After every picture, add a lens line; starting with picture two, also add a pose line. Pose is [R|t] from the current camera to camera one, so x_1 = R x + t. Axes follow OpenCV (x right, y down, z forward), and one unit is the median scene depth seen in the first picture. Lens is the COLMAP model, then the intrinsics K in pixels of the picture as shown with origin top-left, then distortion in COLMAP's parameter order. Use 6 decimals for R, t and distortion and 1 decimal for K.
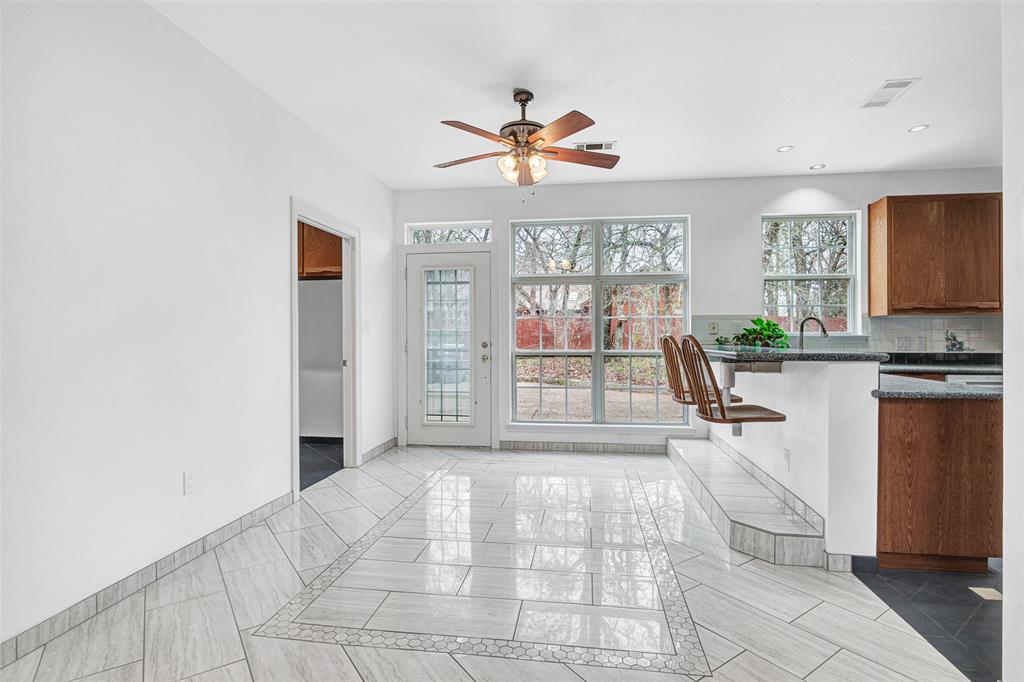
lens RADIAL K [[518.3, 0, 516.5], [0, 518.3, 333.8], [0, 0, 1]] dist [-0.002742, -0.000958]
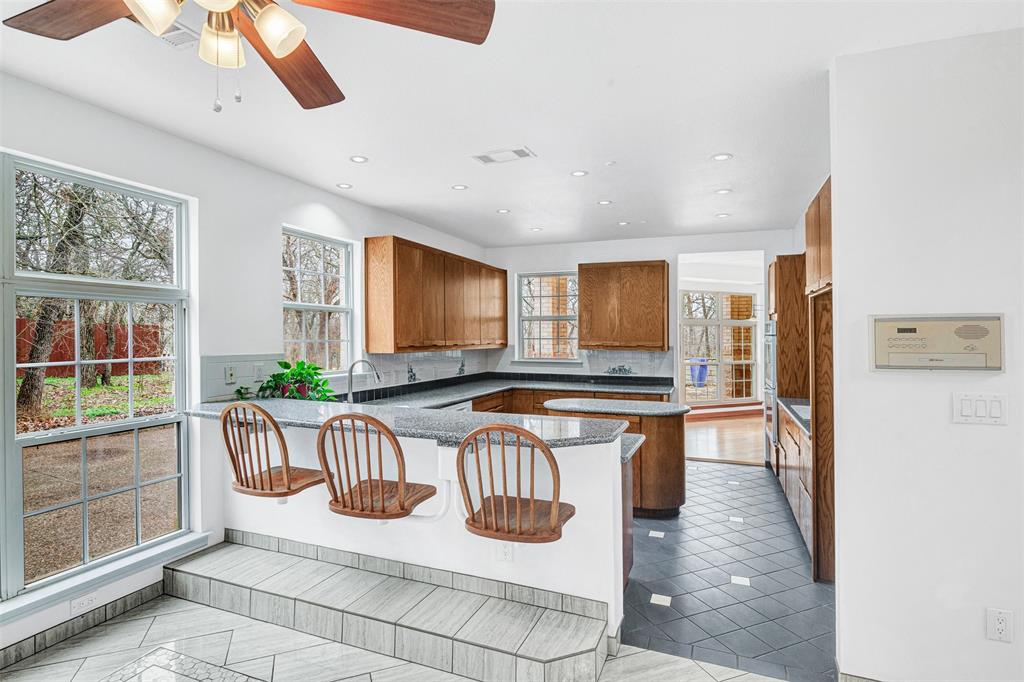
lens RADIAL K [[518.3, 0, 516.5], [0, 518.3, 333.8], [0, 0, 1]] dist [-0.002742, -0.000958]
pose [[0.239594, 0.005689, 0.970857, -0.204451], [-0.005569, 0.999974, -0.004486, -0.068501], [-0.970857, -0.004332, 0.239619, 0.505679]]
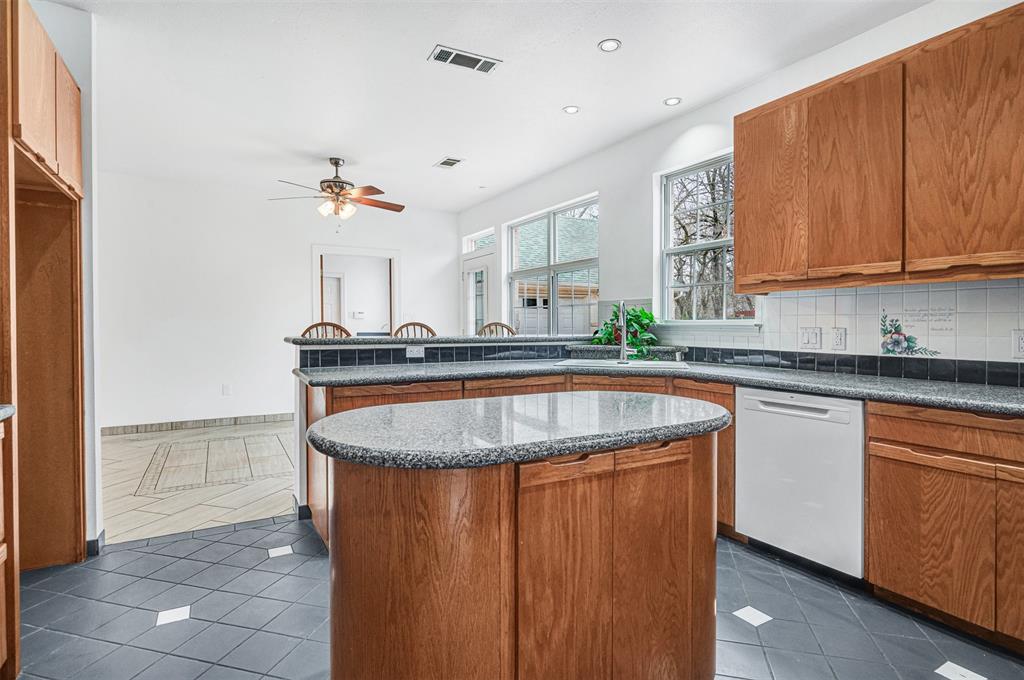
lens RADIAL K [[518.3, 0, 516.5], [0, 518.3, 332.8], [0, 0, 1]] dist [-0.002742, -0.000958]
pose [[0.614048, 0.016513, -0.789096, 1.034179], [0.000877, 0.999766, 0.021604, -0.000398], [0.789268, -0.013959, 0.613890, 0.347341]]
